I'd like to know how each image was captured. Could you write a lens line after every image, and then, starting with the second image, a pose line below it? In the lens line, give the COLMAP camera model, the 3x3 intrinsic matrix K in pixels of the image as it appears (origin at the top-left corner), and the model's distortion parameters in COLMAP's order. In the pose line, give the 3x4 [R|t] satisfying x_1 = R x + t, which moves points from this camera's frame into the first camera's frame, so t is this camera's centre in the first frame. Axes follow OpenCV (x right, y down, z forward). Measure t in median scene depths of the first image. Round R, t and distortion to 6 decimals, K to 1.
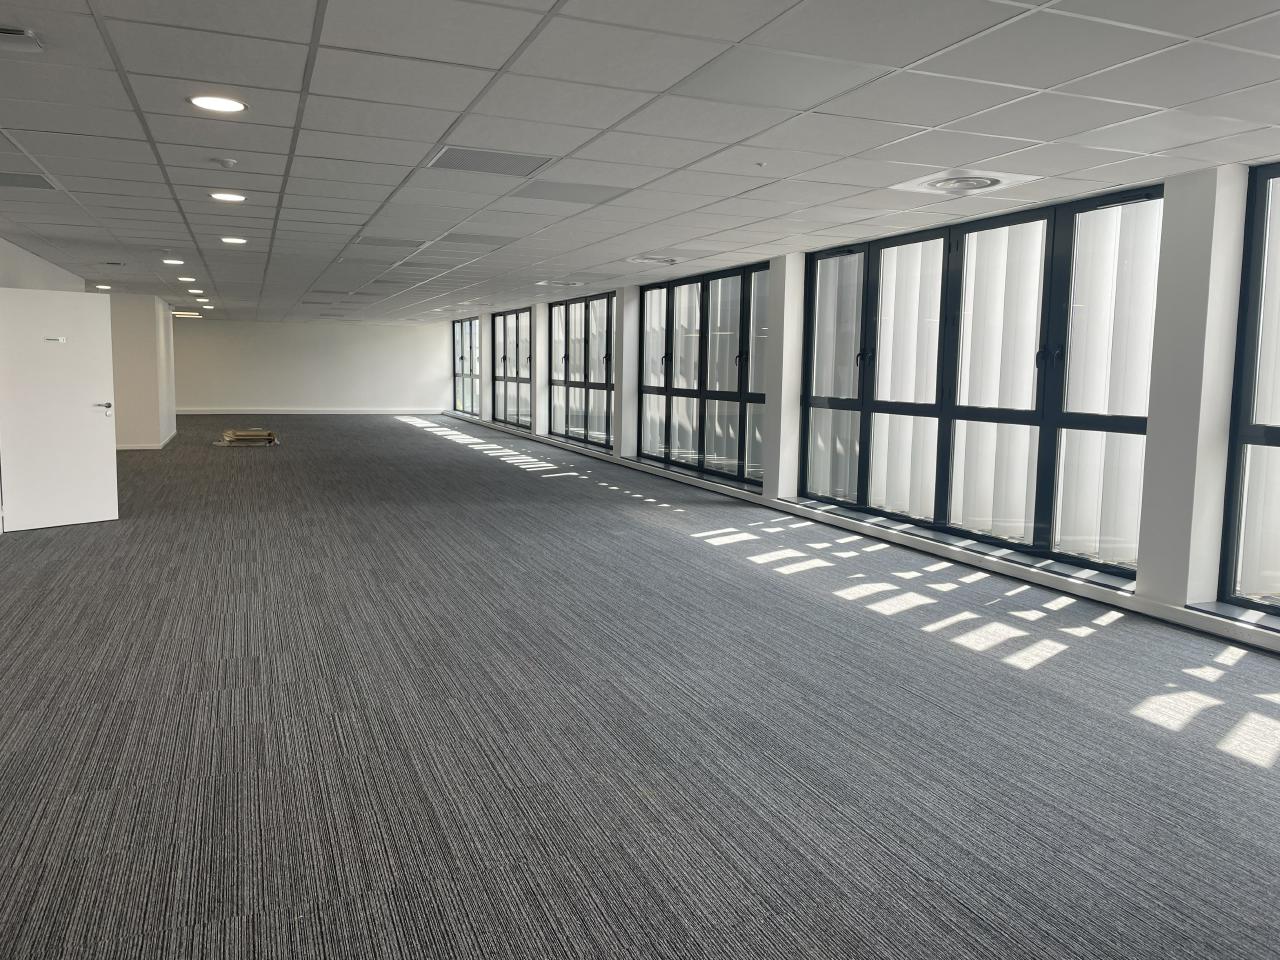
lens RADIAL K [[998.9, 0, 640.0], [0, 998.9, 480.0], [0, 0, 1]] dist [0.008591, -0.000325]
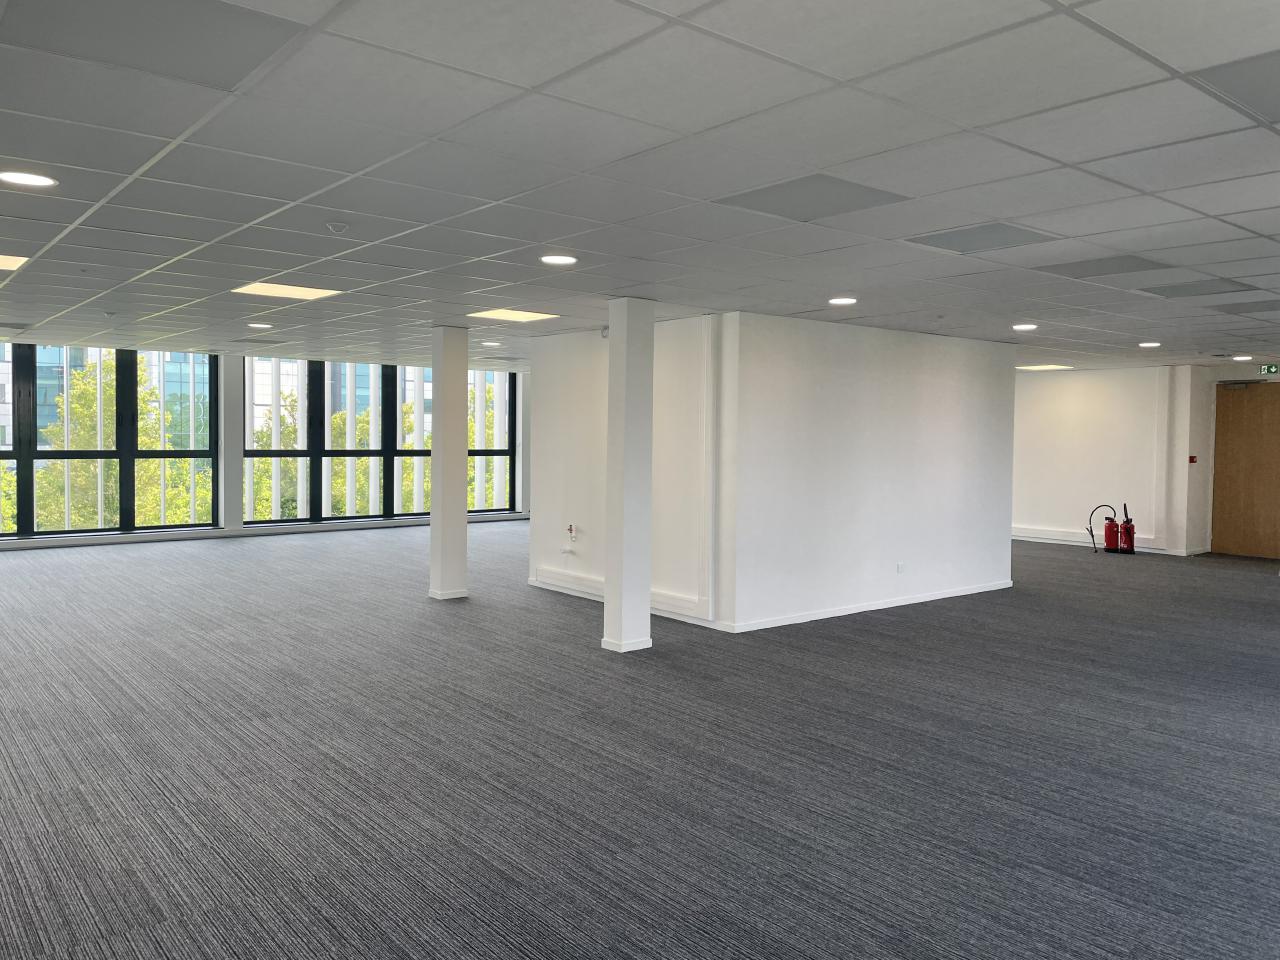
lens RADIAL K [[998.9, 0, 640.0], [0, 998.9, 480.0], [0, 0, 1]] dist [0.008591, -0.000325]
pose [[-0.295027, -0.092139, 0.951036, -1.666031], [0.075866, 0.989938, 0.119442, -0.204246], [-0.952472, 0.107390, -0.285068, 1.036465]]
